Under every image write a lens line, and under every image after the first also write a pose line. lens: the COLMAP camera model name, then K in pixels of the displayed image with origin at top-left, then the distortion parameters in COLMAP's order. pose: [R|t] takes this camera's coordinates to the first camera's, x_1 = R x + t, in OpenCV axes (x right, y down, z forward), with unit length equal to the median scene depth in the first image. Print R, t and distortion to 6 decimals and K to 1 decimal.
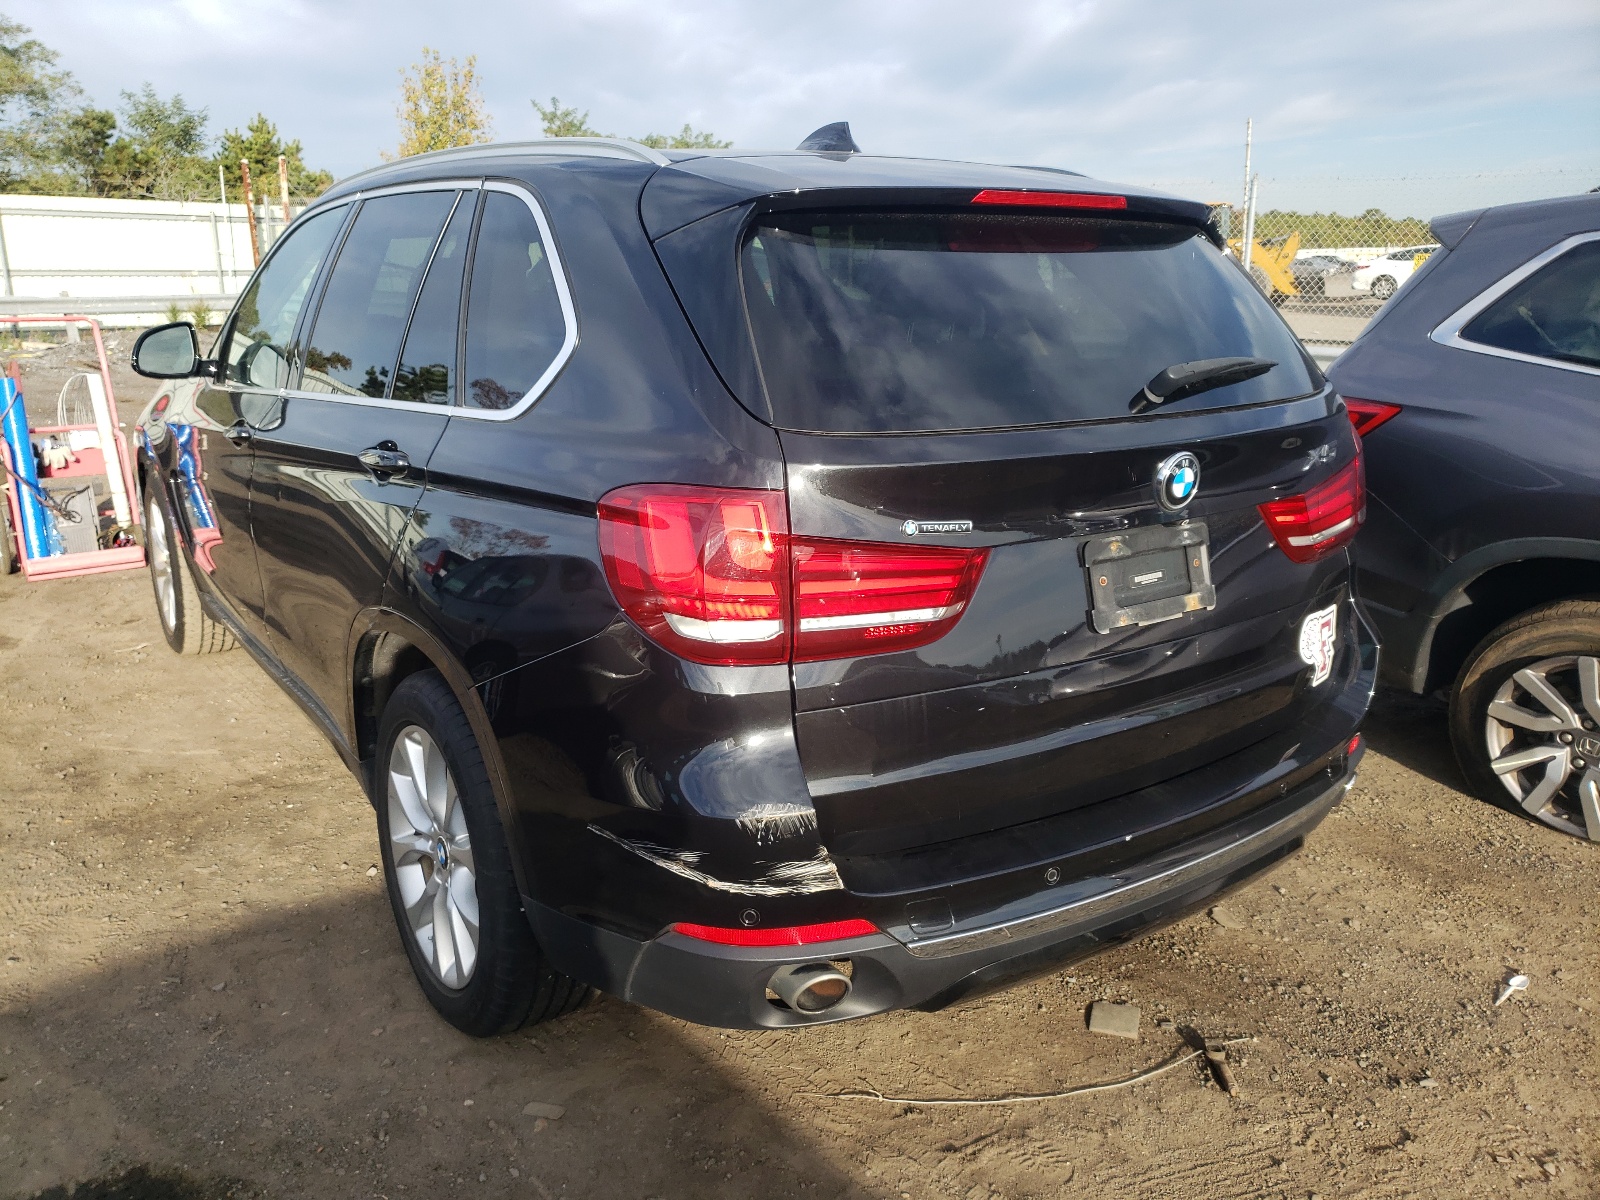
lens RADIAL K [[1208.2, 0, 800.0], [0, 1208.2, 600.0], [0, 0, 1]] dist [-0.002196, -0.001205]
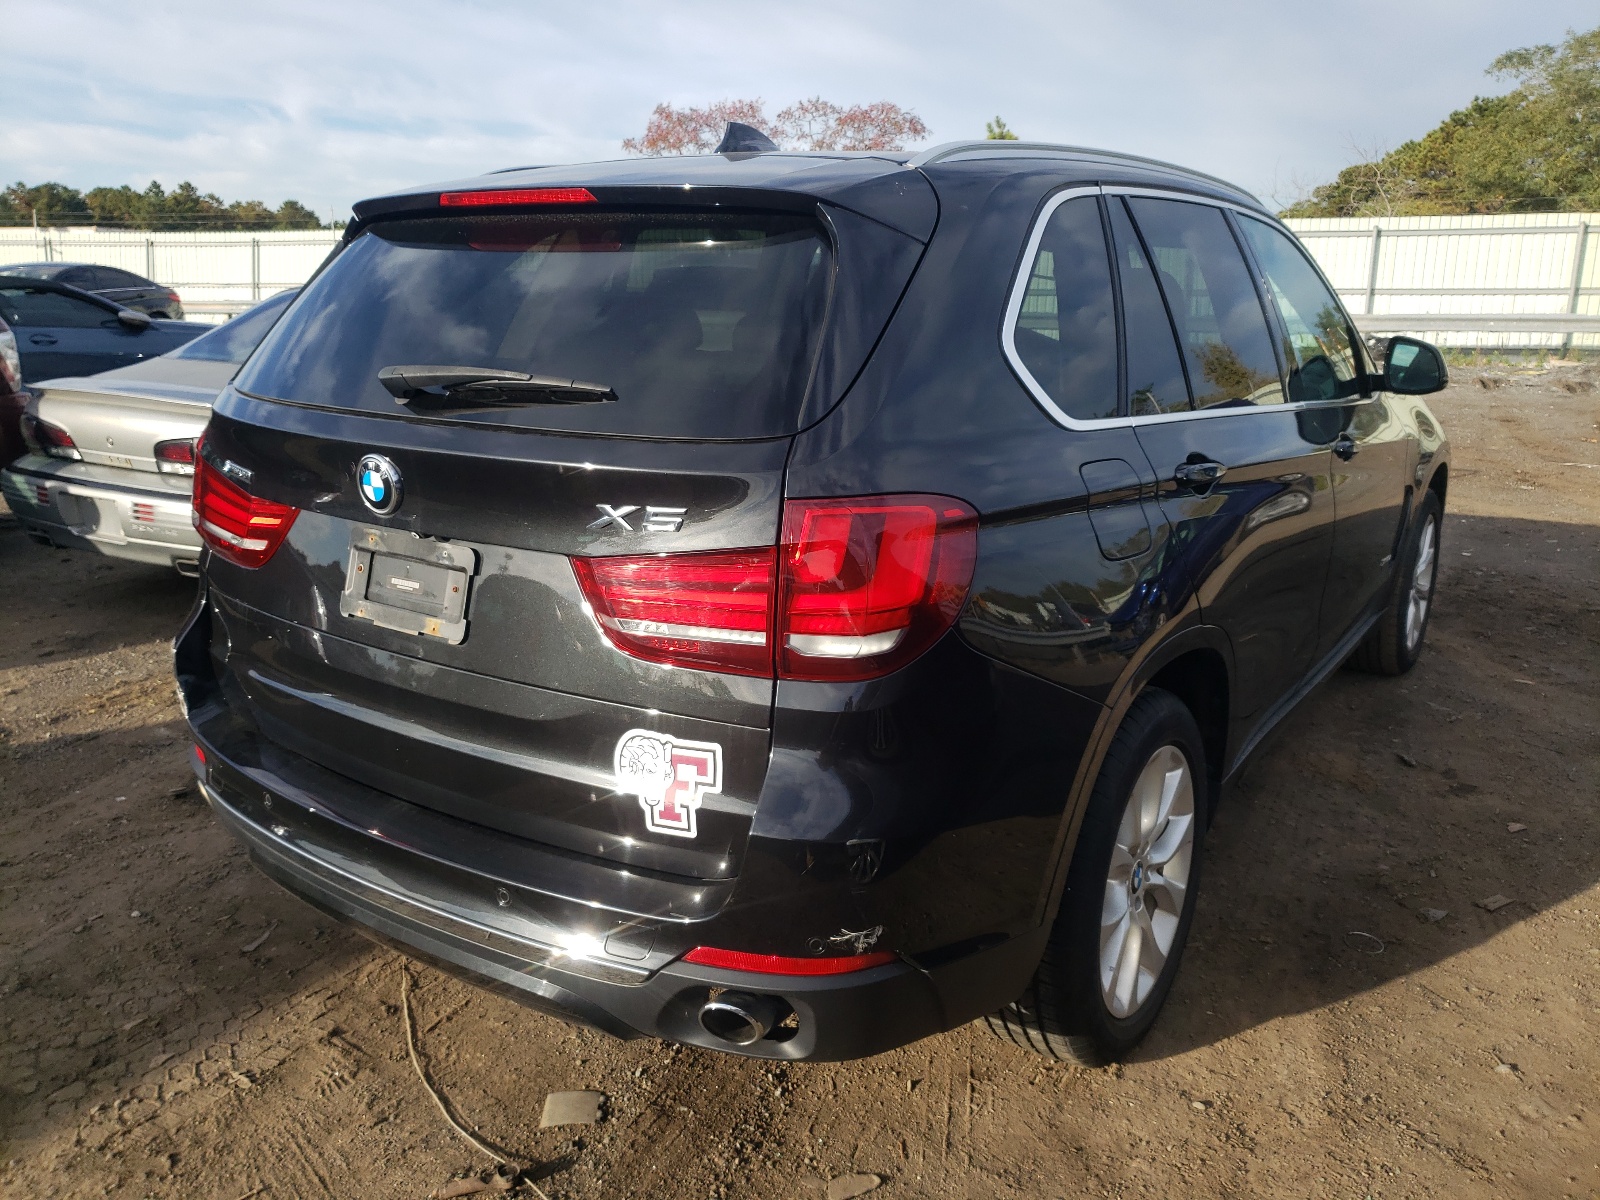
lens RADIAL K [[1224.8, 0, 800.0], [0, 1224.8, 600.0], [0, 0, 1]] dist [0.002585, 0.002319]
pose [[0.371241, 0.243008, -0.896174, 1.138889], [-0.260260, 0.953691, 0.150791, -0.209189], [0.891316, 0.177258, 0.417294, 0.771231]]
